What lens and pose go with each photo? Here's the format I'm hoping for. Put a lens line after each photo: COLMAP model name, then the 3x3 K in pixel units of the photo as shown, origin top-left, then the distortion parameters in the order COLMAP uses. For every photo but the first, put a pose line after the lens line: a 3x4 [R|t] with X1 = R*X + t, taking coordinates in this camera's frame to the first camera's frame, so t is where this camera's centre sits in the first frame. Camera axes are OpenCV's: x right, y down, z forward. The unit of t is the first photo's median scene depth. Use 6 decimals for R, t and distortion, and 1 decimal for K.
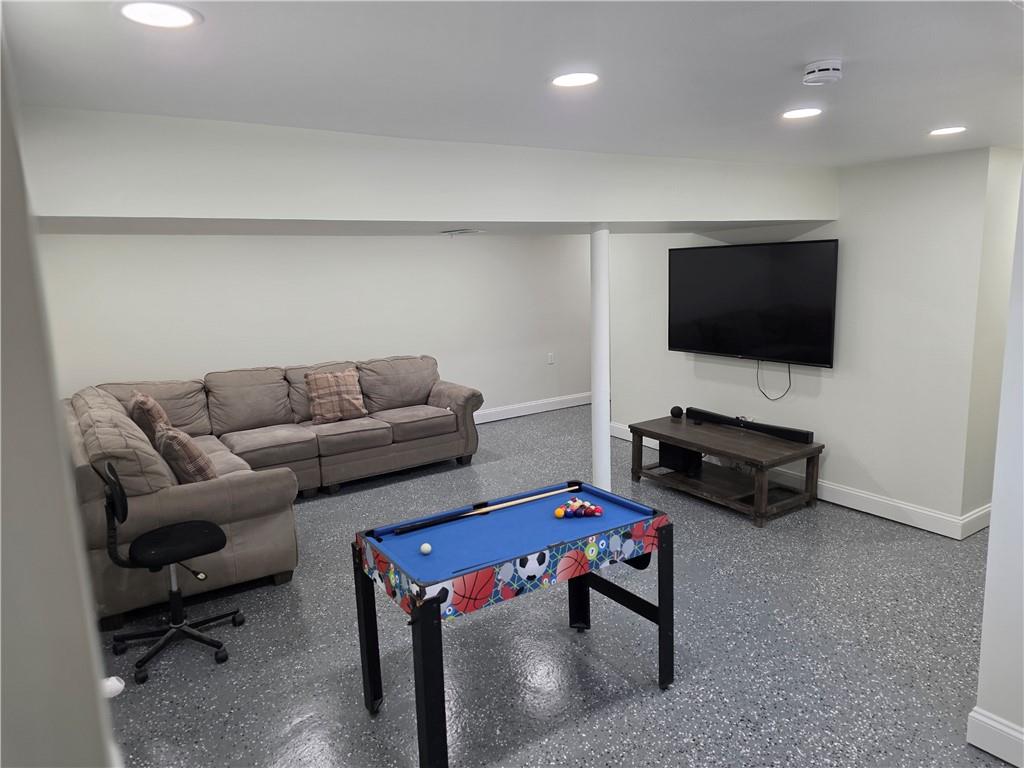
lens RADIAL K [[688.1, 0, 516.6], [0, 688.1, 385.8], [0, 0, 1]] dist [0.075074, -0.047762]
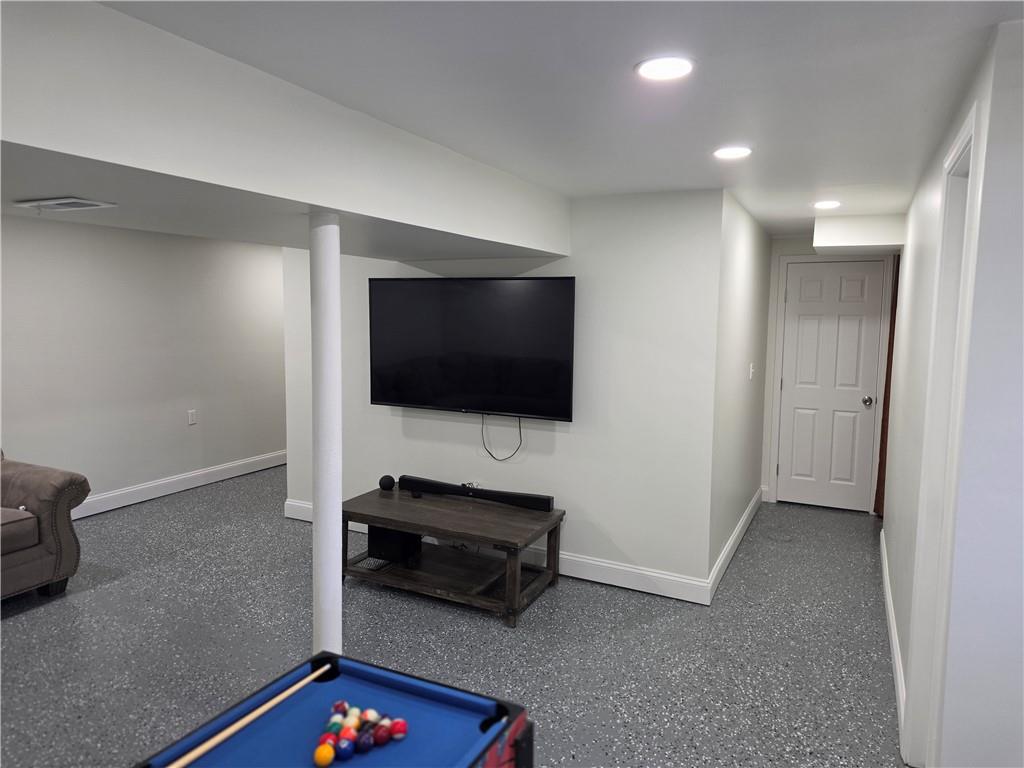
lens RADIAL K [[688.1, 0, 514.2], [0, 688.1, 375.0], [0, 0, 1]] dist [0.075074, -0.047762]
pose [[0.866599, -0.004333, 0.498986, -0.036787], [0.046216, 0.996361, -0.071612, -0.022898], [-0.496860, 0.085121, 0.863646, 0.256524]]
